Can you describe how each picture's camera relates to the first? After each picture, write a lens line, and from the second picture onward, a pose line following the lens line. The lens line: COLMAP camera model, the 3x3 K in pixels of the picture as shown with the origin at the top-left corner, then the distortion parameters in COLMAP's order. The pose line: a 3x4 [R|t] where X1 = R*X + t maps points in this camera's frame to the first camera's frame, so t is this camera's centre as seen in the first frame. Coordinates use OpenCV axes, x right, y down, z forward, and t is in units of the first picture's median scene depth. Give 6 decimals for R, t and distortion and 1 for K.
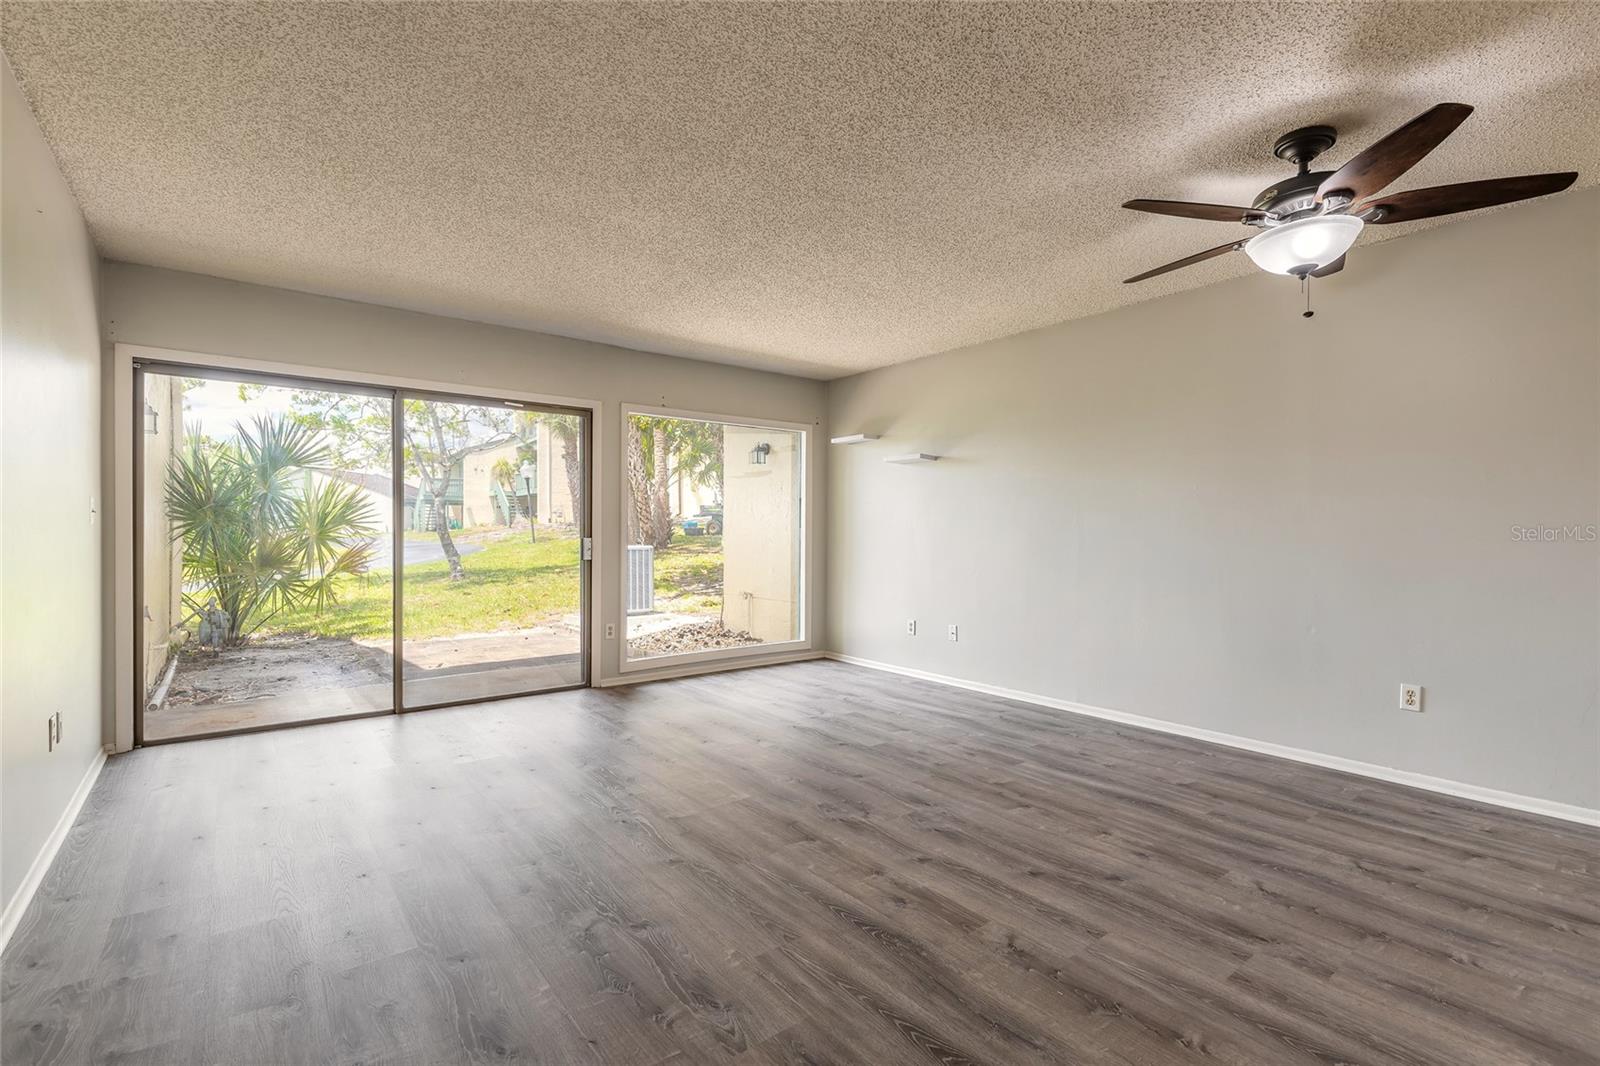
lens RADIAL K [[716.6, 0, 794.2], [0, 716.6, 535.5], [0, 0, 1]] dist [0.011840, -0.000315]
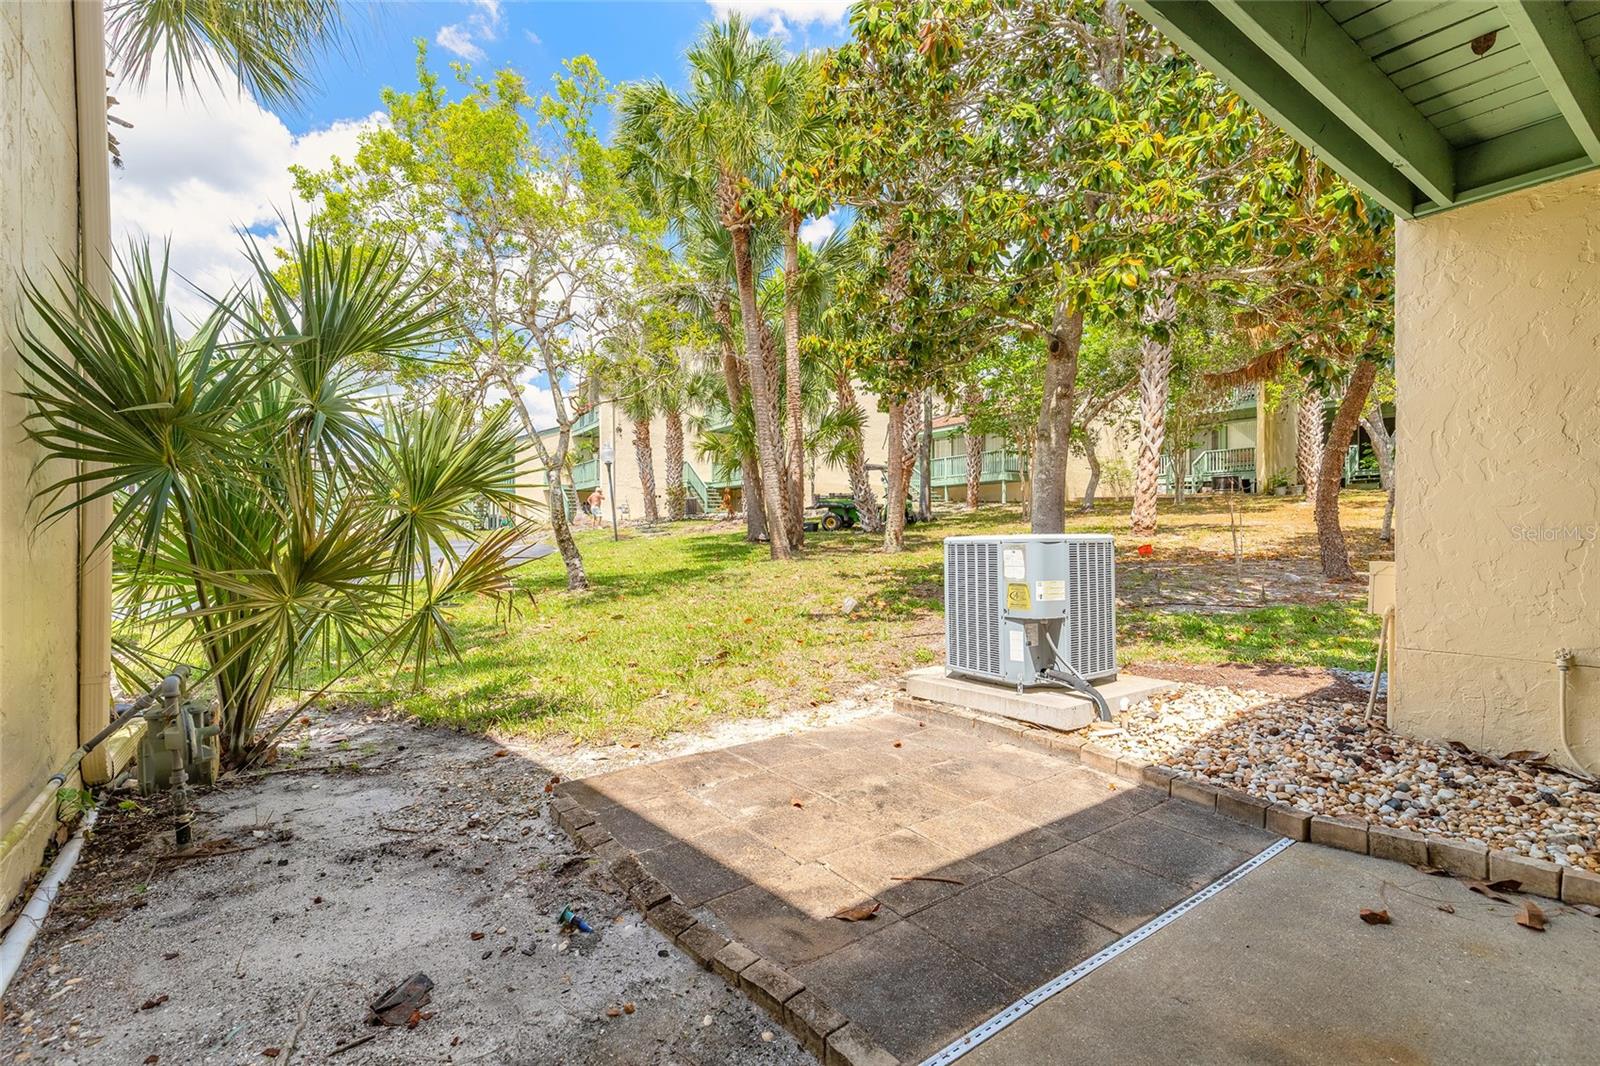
lens RADIAL K [[725.1, 0, 792.8], [0, 725.1, 537.3], [0, 0, 1]] dist [0.010830, -0.000708]
pose [[0.999090, 0.000655, -0.042655, -0.393775], [-0.000527, 0.999995, 0.003020, 0.012856], [0.042657, -0.002995, 0.999085, 0.532192]]
